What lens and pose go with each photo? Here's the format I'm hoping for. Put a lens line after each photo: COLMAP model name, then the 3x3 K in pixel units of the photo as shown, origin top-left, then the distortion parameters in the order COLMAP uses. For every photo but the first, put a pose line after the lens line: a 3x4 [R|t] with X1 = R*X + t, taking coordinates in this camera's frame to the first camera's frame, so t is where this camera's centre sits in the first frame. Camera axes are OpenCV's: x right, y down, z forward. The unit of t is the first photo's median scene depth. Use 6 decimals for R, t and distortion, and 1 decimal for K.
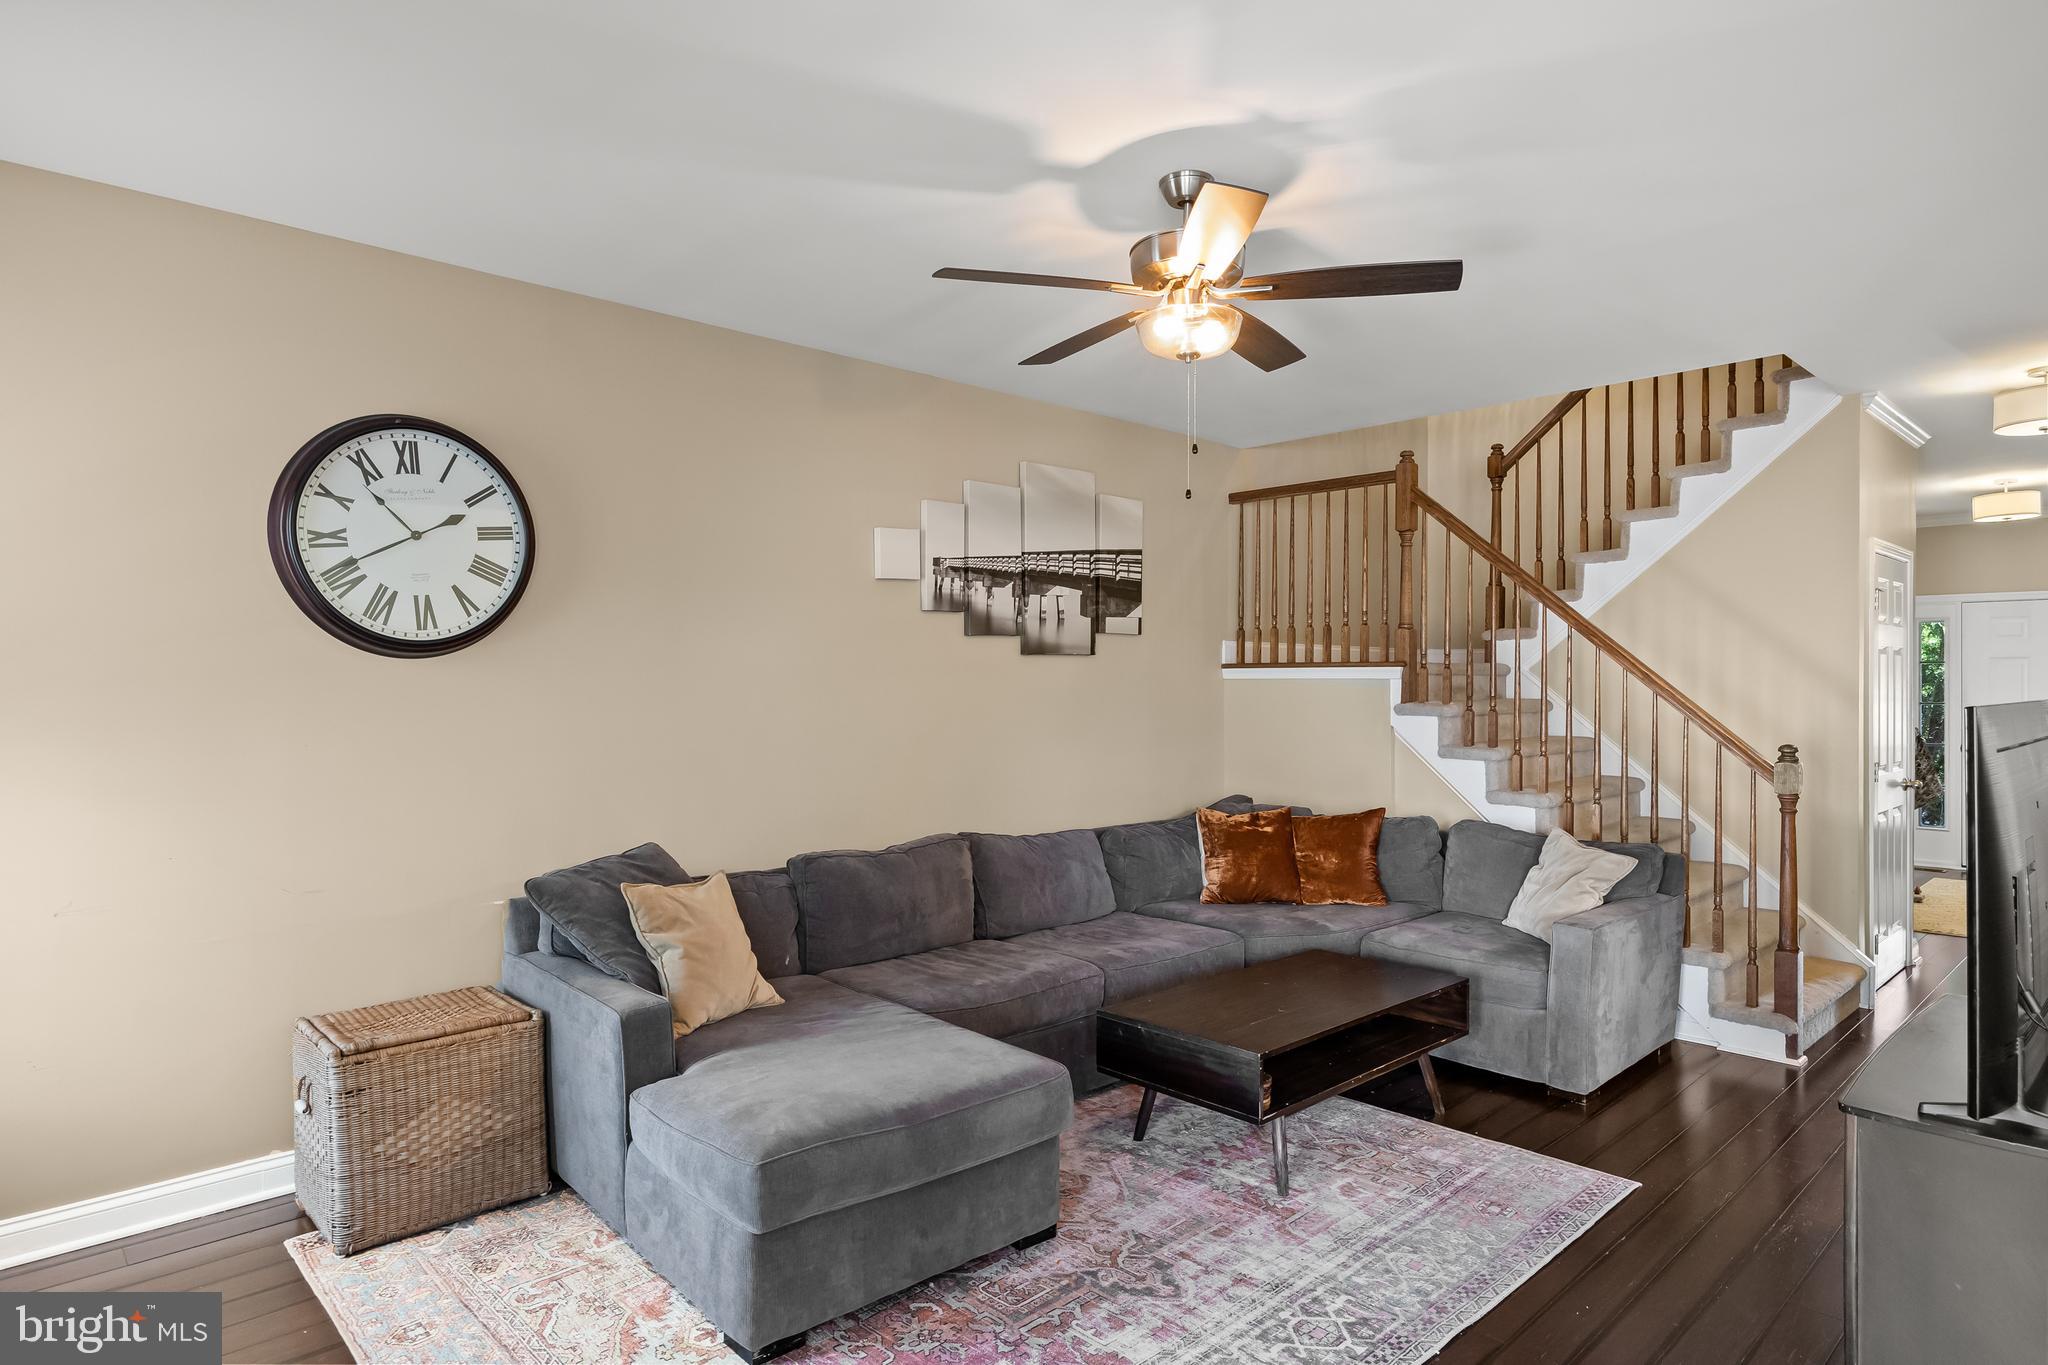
lens RADIAL K [[1180.0, 0, 1019.7], [0, 1180.0, 684.9], [0, 0, 1]] dist [-0.006889, -0.000700]
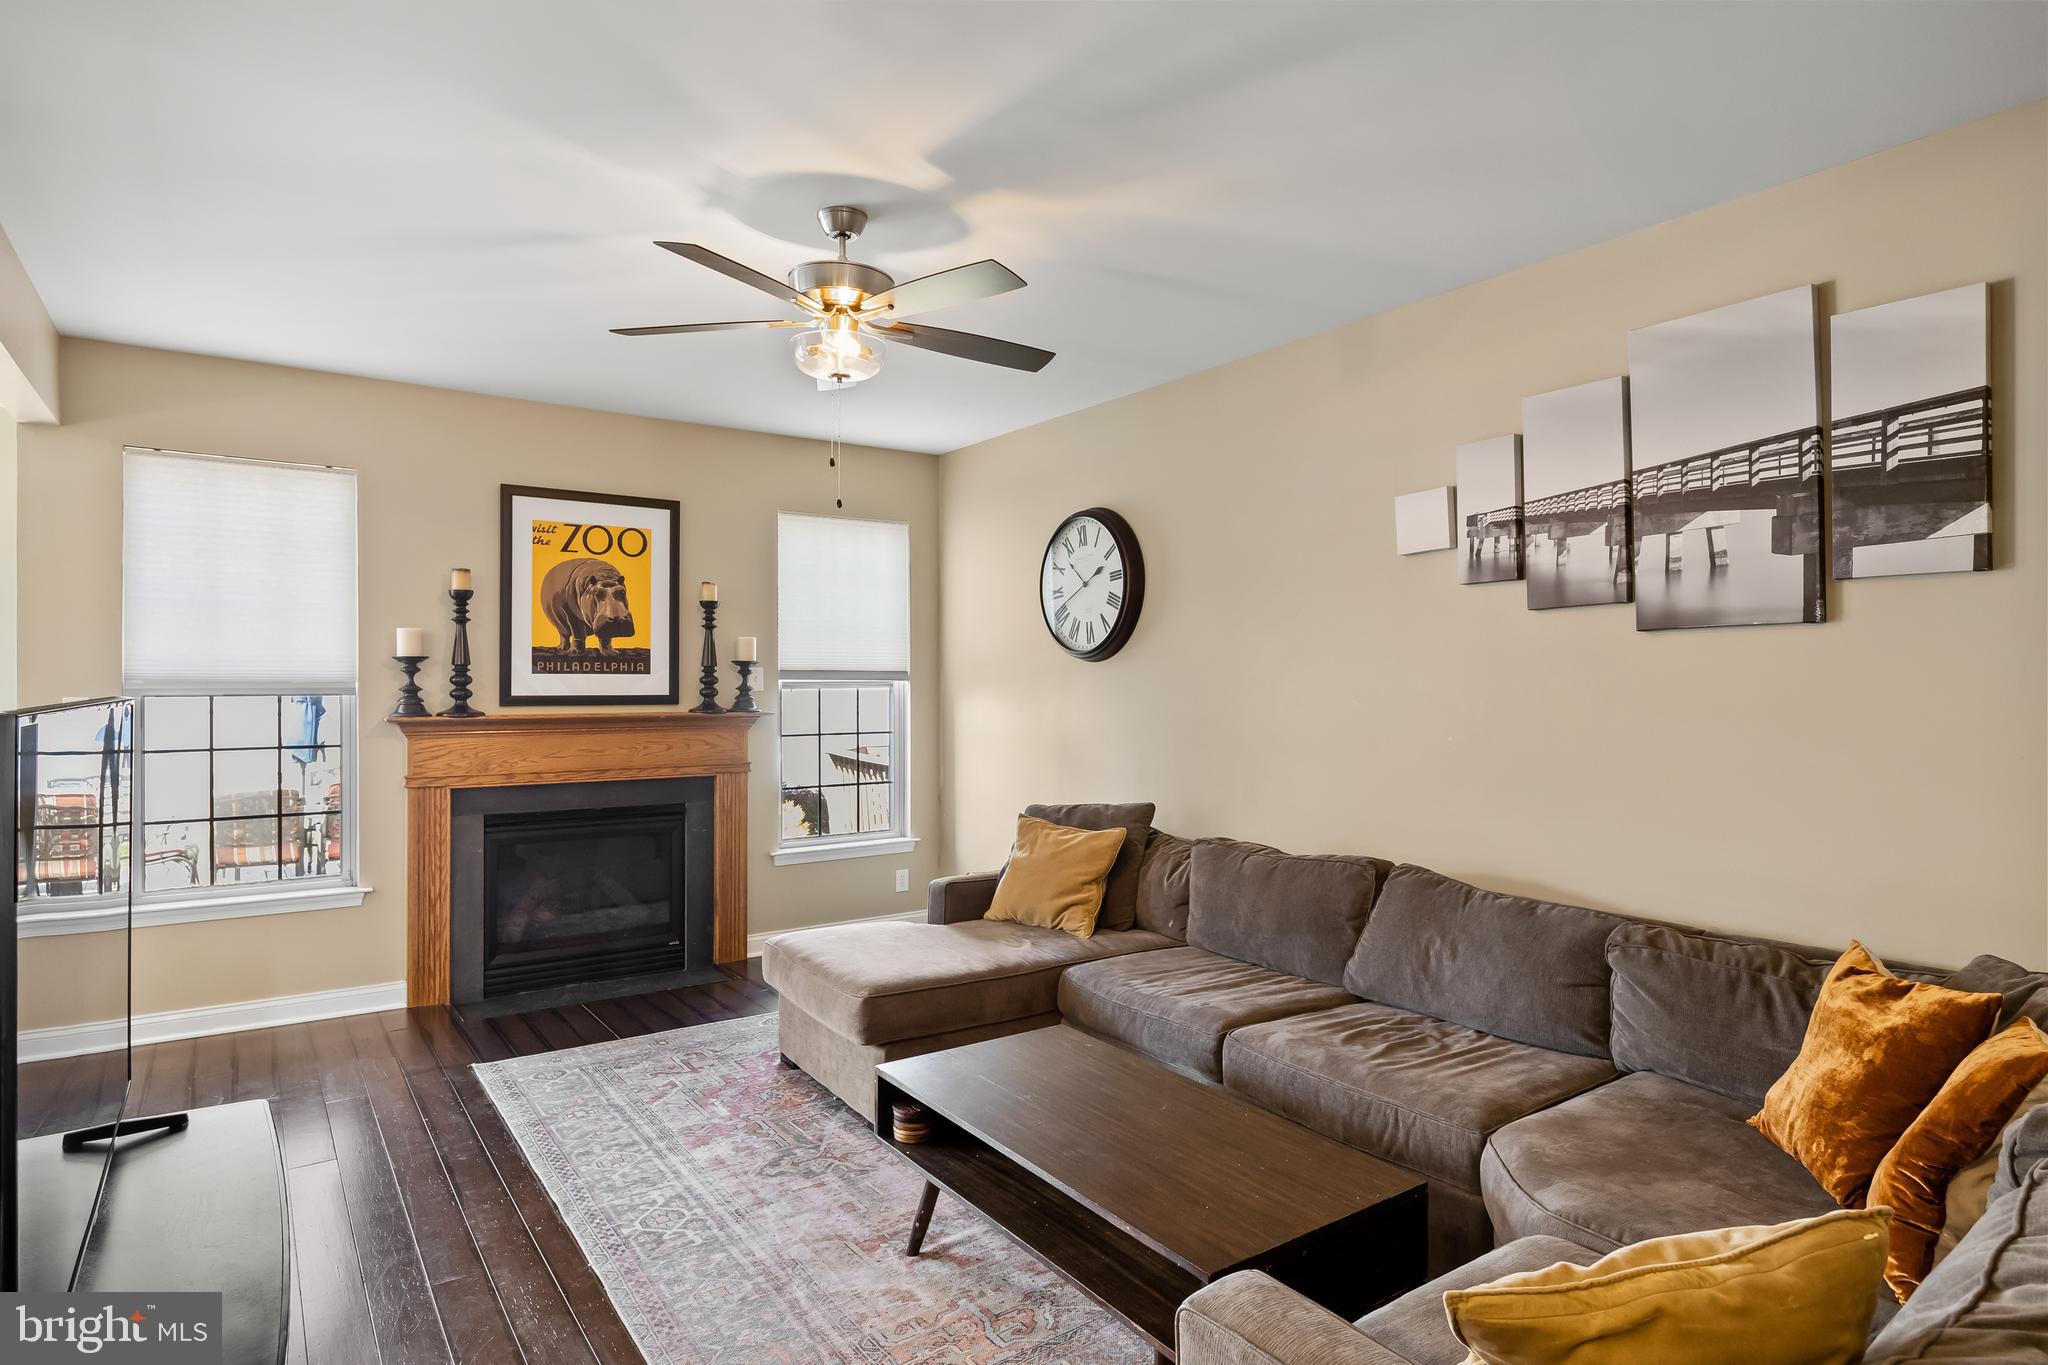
lens RADIAL K [[1128.2, 0, 1022.1], [0, 1128.2, 684.2], [0, 0, 1]] dist [0.002492, -0.001793]
pose [[-0.159994, 0.007215, -0.987092, 0.689465], [0.003241, 0.999972, 0.006784, -0.002515], [0.987113, -0.002114, -0.160013, 0.801420]]
